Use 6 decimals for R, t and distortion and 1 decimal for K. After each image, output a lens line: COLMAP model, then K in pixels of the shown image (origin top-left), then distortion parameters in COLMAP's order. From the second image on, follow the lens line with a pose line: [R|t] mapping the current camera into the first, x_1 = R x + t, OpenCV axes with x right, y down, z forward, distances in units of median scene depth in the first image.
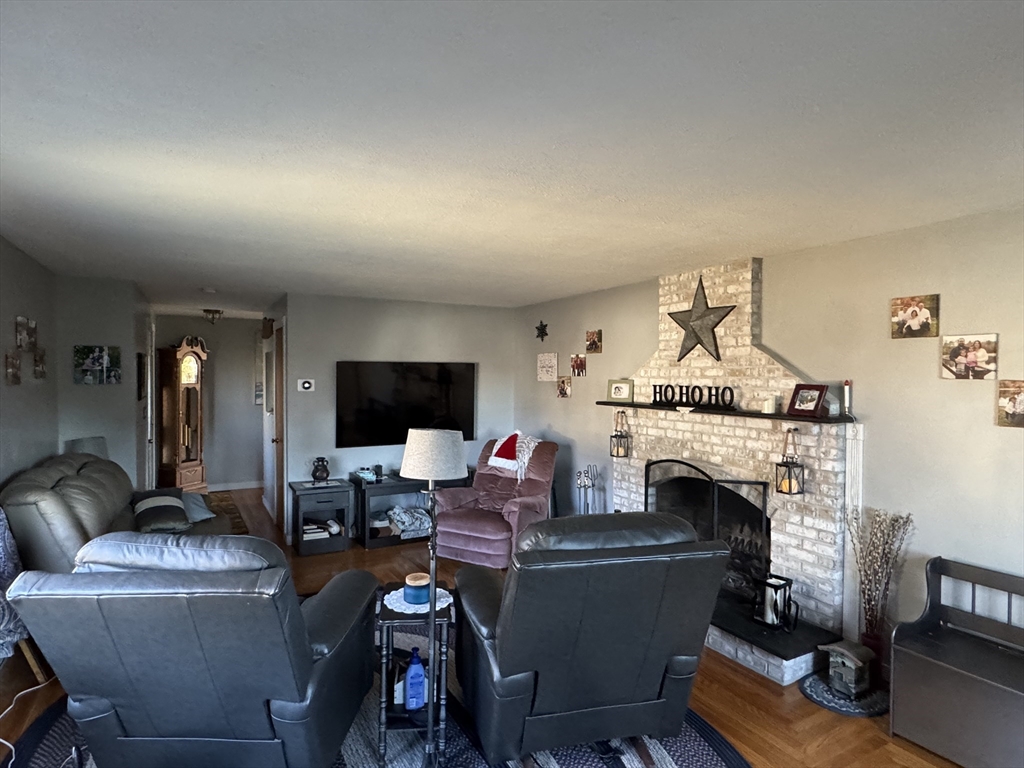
lens RADIAL K [[577.0, 0, 511.9], [0, 577.0, 382.1], [0, 0, 1]] dist [-0.004760, 0.001722]
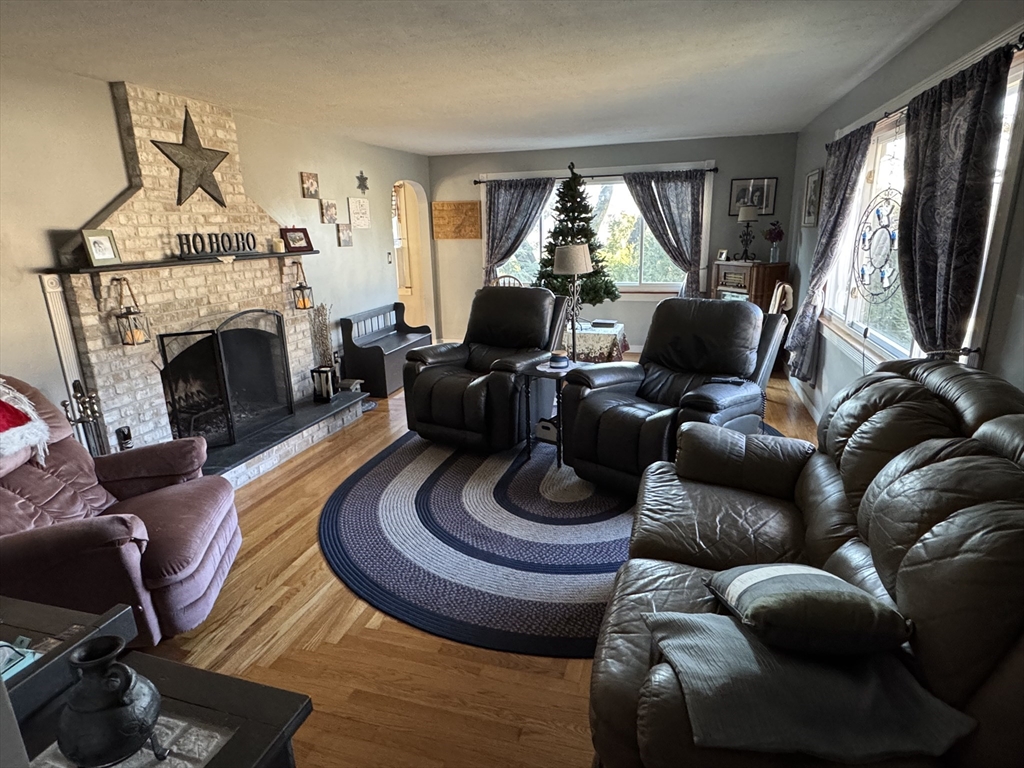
lens RADIAL K [[577.0, 0, 512.3], [0, 577.0, 384.7], [0, 0, 1]] dist [-0.004760, 0.001722]
pose [[-0.697986, -0.180959, 0.692870, -0.722988], [0.028219, 0.959844, 0.279113, -0.005716], [-0.715555, 0.214369, -0.664851, 1.332094]]
